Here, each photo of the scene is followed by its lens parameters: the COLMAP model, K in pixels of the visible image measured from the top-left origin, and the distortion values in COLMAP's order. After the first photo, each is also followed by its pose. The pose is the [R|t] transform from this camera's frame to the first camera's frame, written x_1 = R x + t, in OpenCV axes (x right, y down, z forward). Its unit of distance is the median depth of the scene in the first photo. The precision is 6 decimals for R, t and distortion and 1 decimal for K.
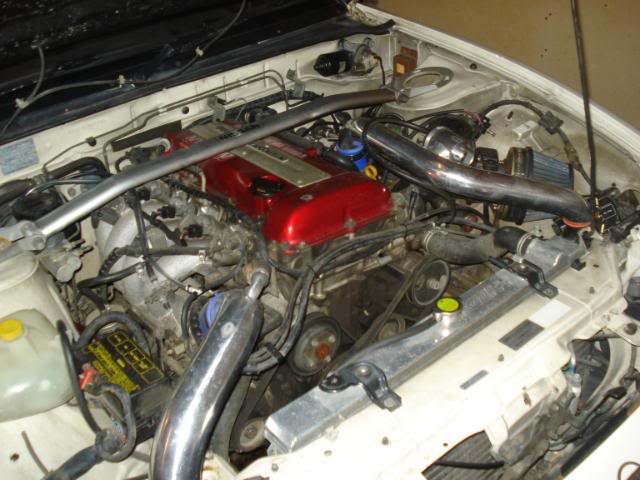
lens RADIAL K [[754.2, 0, 320.0], [0, 754.2, 240.0], [0, 0, 1]] dist [-0.006841, -0.192175]
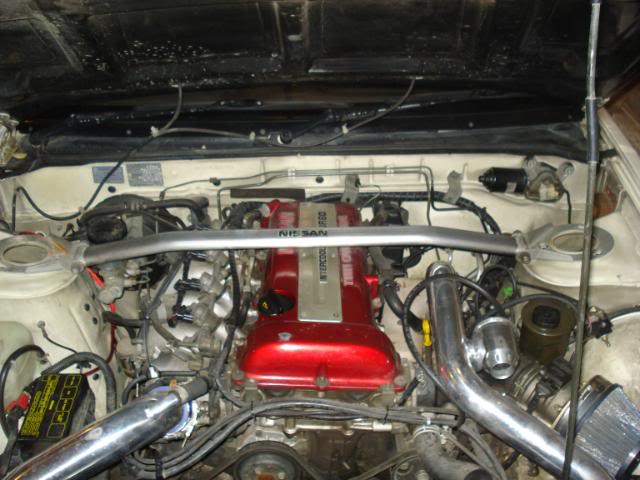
lens RADIAL K [[754.2, 0, 320.0], [0, 754.2, 240.0], [0, 0, 1]] dist [-0.006841, -0.192175]
pose [[0.782446, 0.385823, -0.488794, 0.341135], [-0.357004, 0.921061, 0.155546, -0.259539], [0.510222, 0.052795, 0.858421, 0.166104]]
